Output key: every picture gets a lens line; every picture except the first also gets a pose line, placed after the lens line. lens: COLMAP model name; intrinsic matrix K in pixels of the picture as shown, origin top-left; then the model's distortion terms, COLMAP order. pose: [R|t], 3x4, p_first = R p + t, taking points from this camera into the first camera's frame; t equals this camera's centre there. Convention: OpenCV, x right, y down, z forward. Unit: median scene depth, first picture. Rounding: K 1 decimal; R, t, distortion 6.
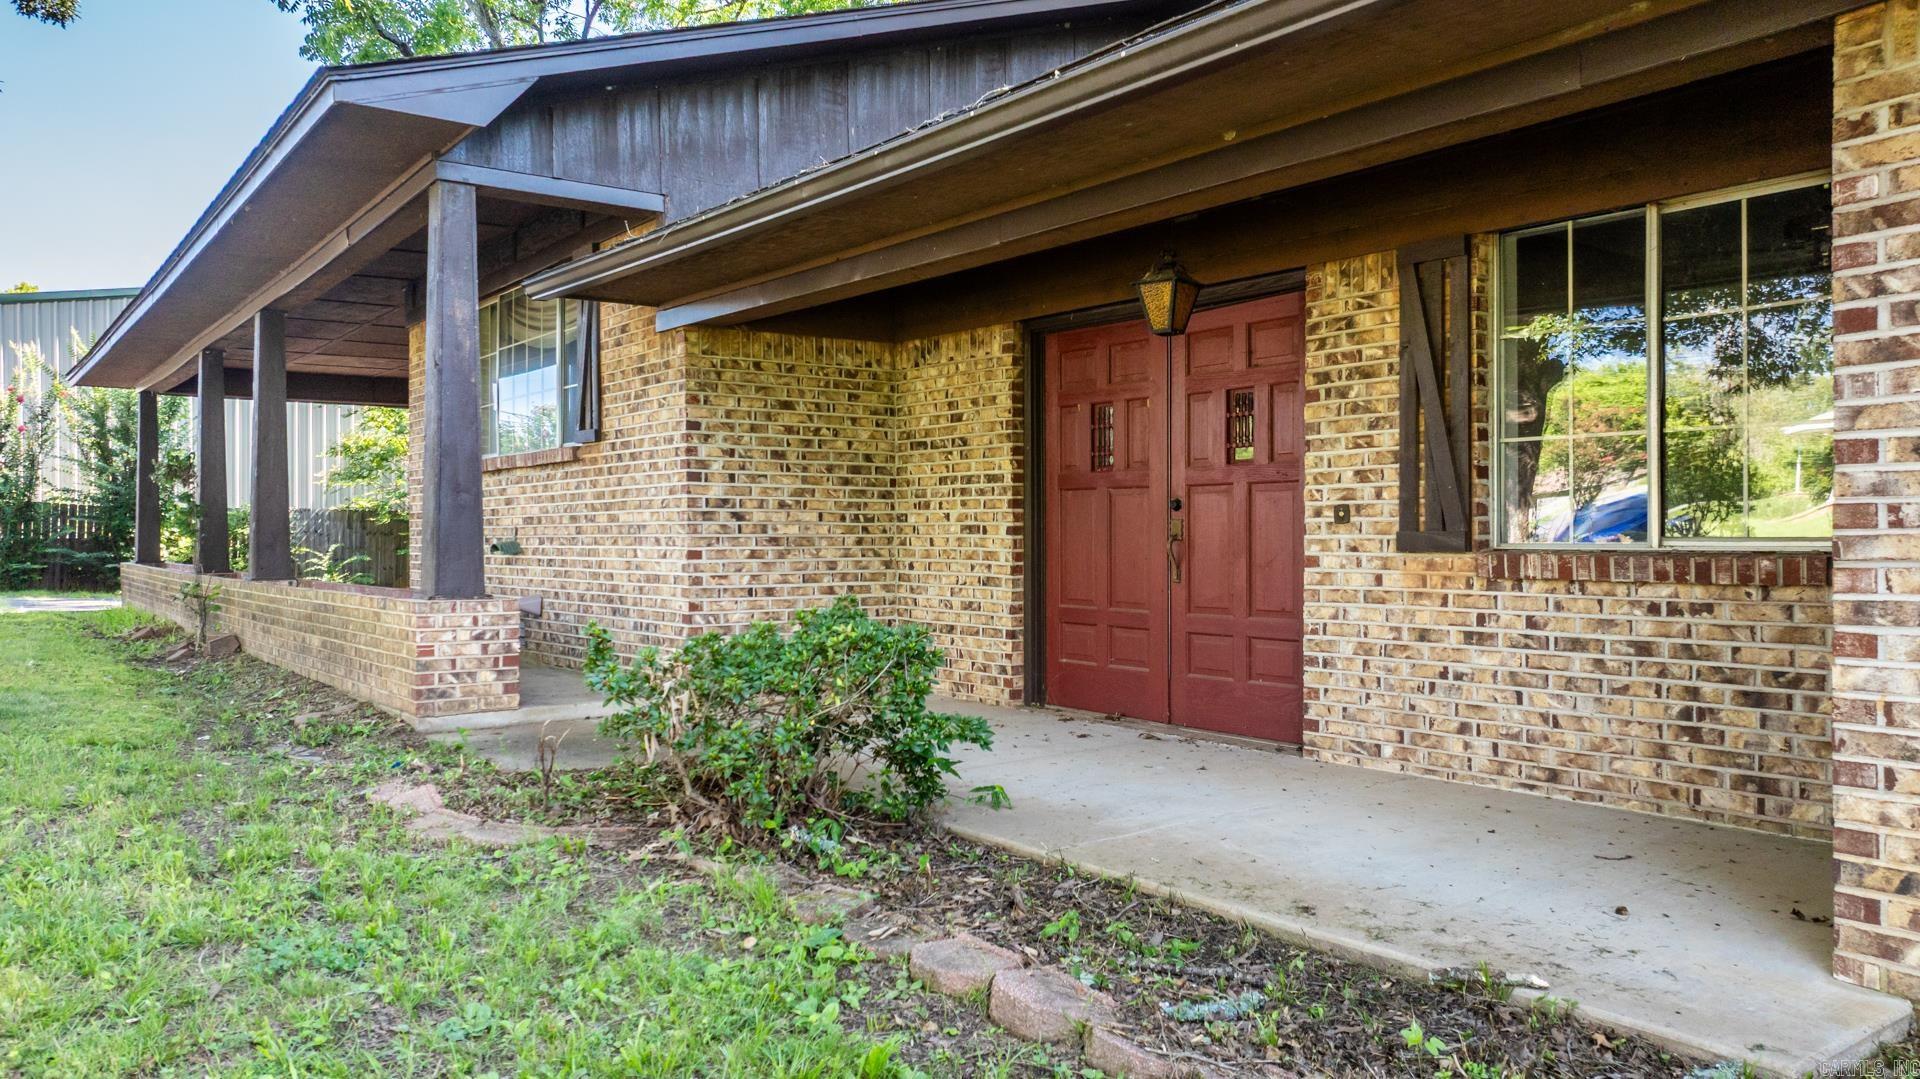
lens RADIAL K [[1383.0, 0, 962.7], [0, 1383.0, 537.6], [0, 0, 1]] dist [-0.023612, 0.014514]
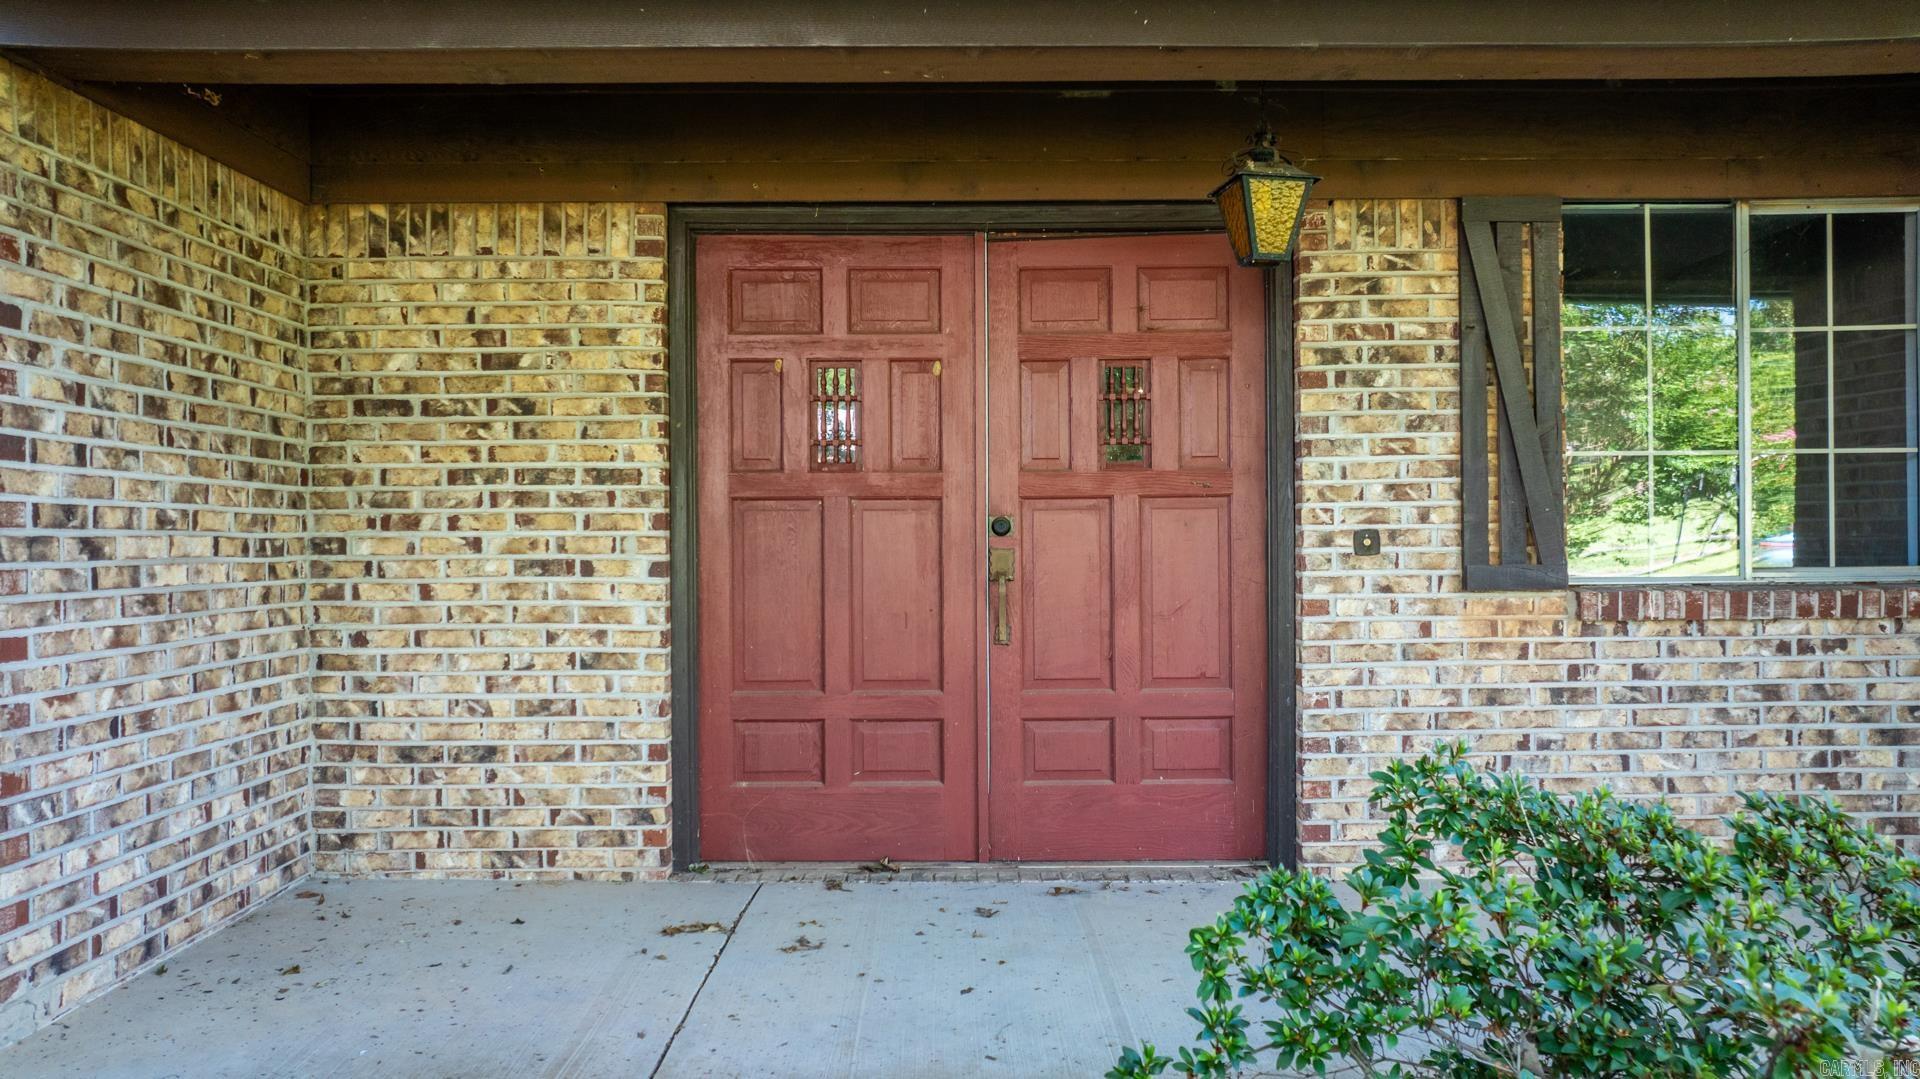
lens RADIAL K [[1383.0, 0, 954.3], [0, 1383.0, 531.3], [0, 0, 1]] dist [-0.023612, 0.014514]
pose [[0.600360, -0.000203, 0.799730, -0.441525], [0.010277, 0.999919, -0.007461, -0.019200], [-0.799664, 0.012698, 0.600313, 0.716778]]
